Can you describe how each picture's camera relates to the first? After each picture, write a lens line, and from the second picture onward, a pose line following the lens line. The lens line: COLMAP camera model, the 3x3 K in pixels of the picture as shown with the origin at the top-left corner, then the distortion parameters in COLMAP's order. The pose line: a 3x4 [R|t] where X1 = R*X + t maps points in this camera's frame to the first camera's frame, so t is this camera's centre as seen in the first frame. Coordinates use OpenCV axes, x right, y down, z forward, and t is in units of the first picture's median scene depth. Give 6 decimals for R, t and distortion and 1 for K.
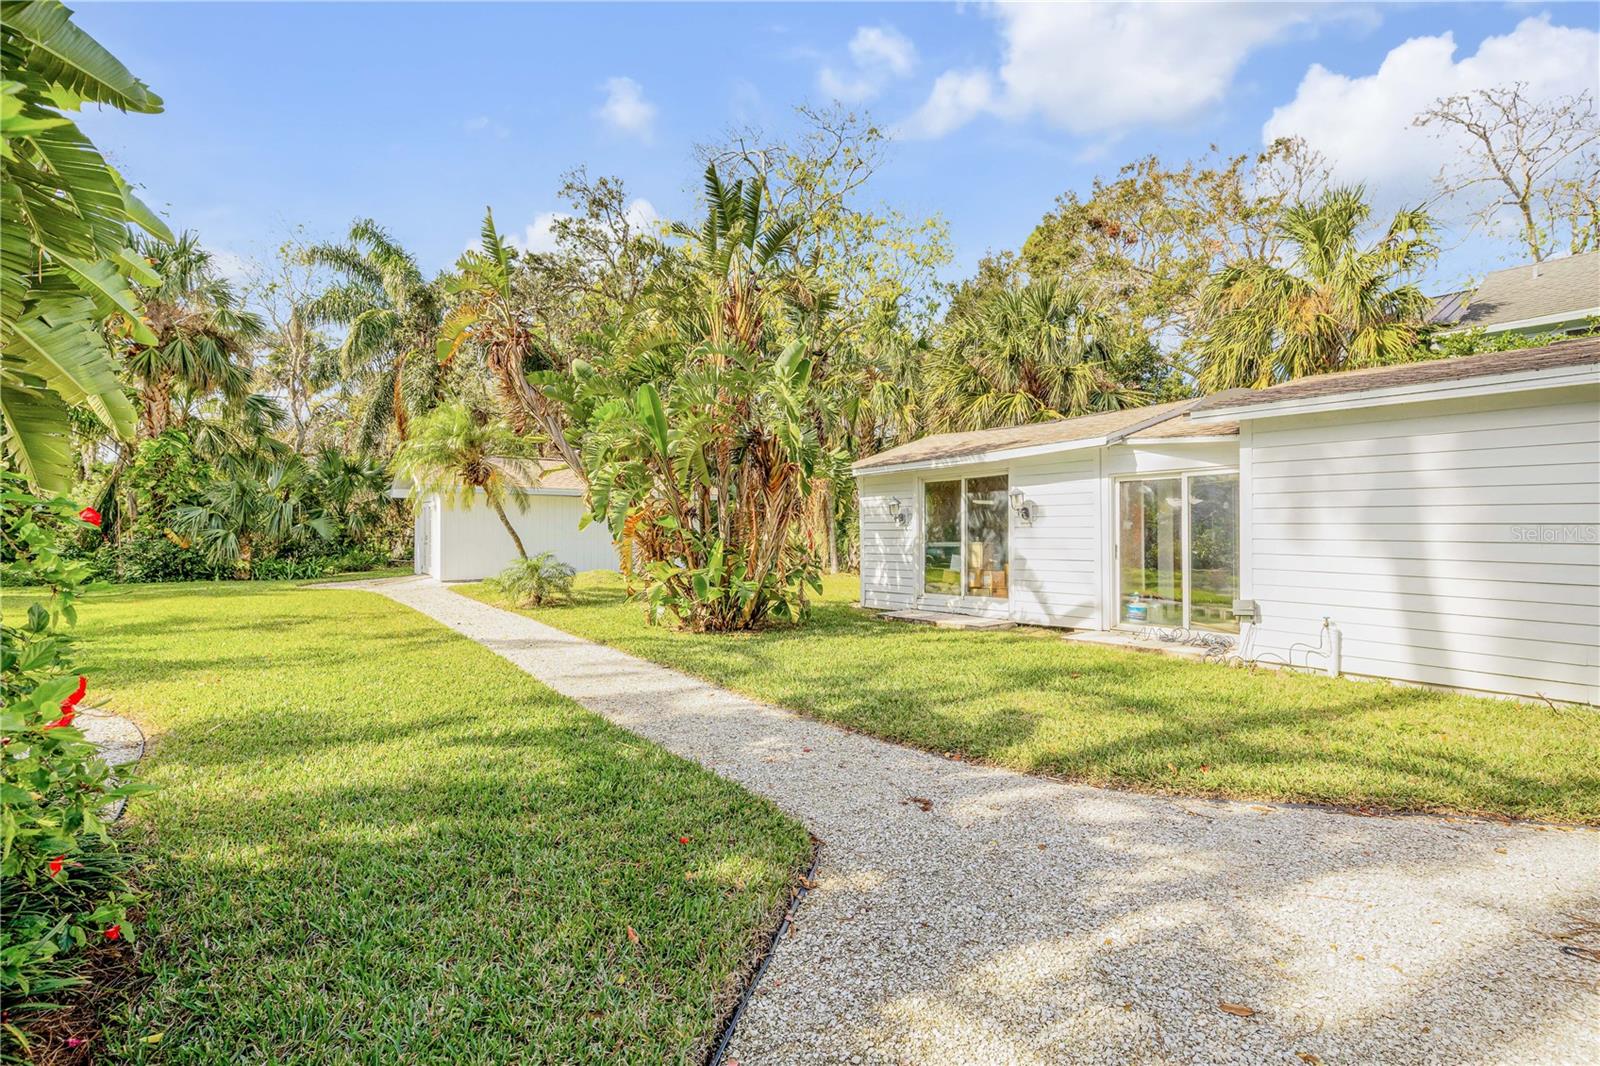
lens RADIAL K [[720.9, 0, 802.9], [0, 720.9, 533.5], [0, 0, 1]] dist [0.001784, 0.000011]
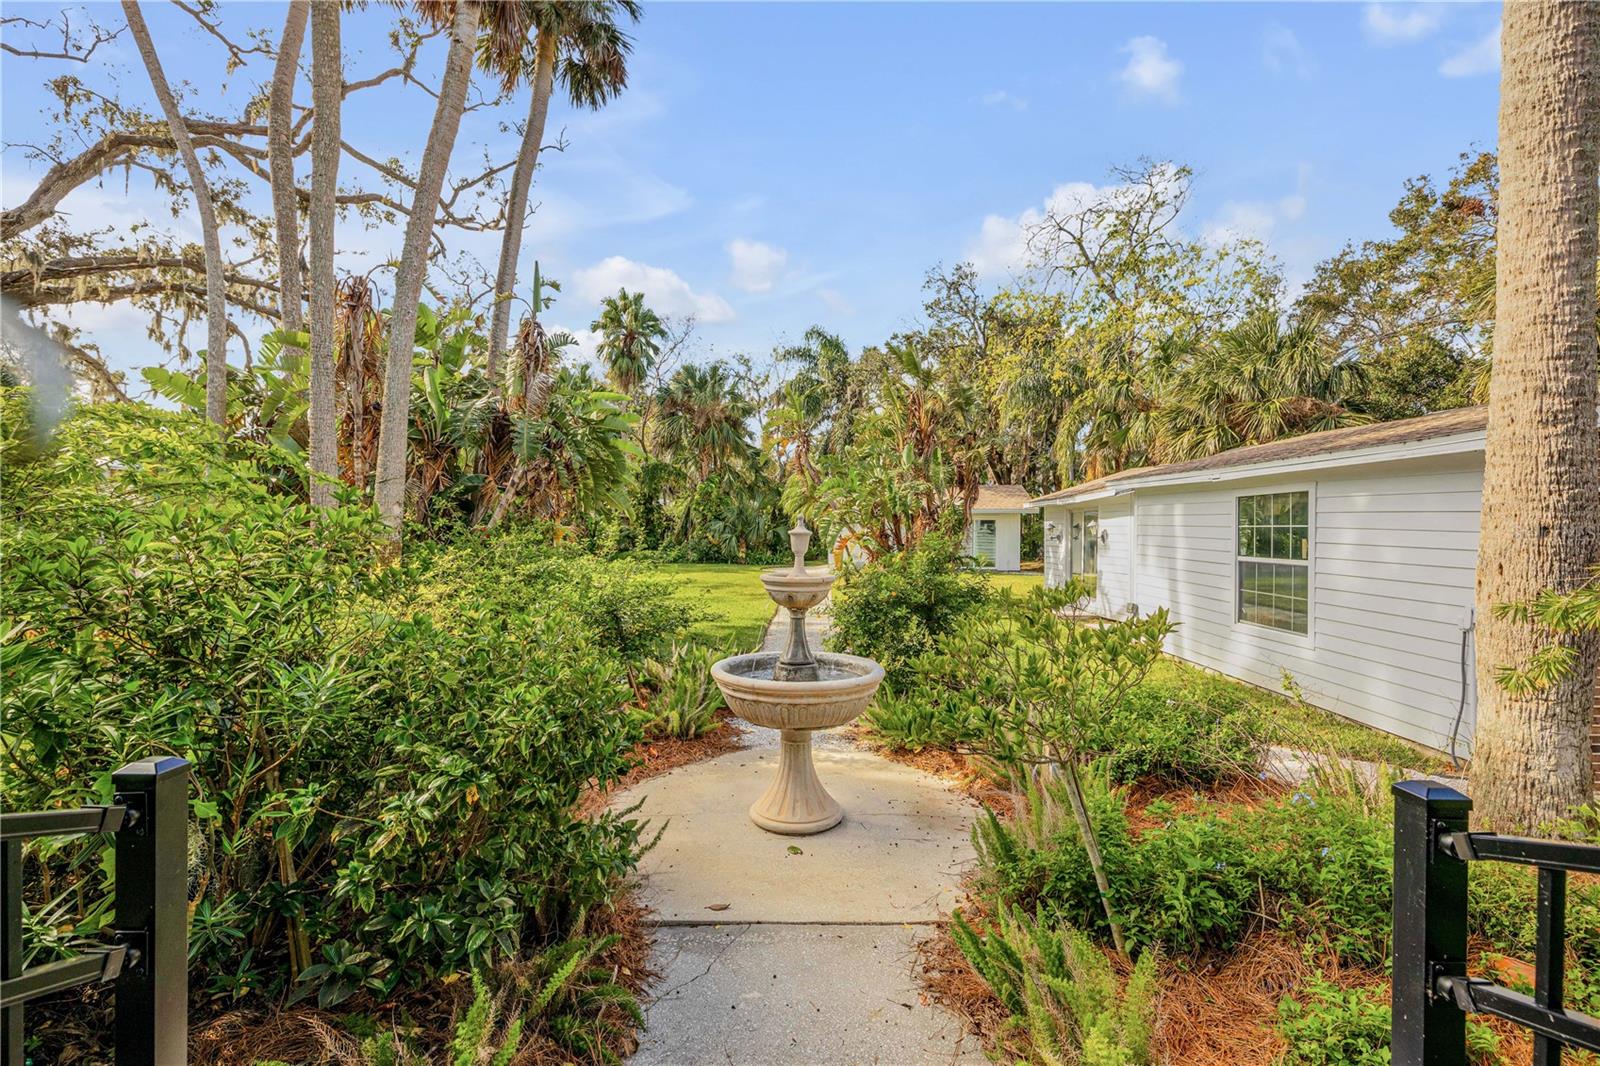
lens RADIAL K [[720.9, 0, 800.4], [0, 720.9, 527.2], [0, 0, 1]] dist [0.001784, 0.000011]
pose [[0.784180, 0.009176, -0.620466, 0.358348], [-0.010456, 0.999944, 0.001572, -0.024082], [0.620445, 0.005254, 0.784232, -0.220302]]
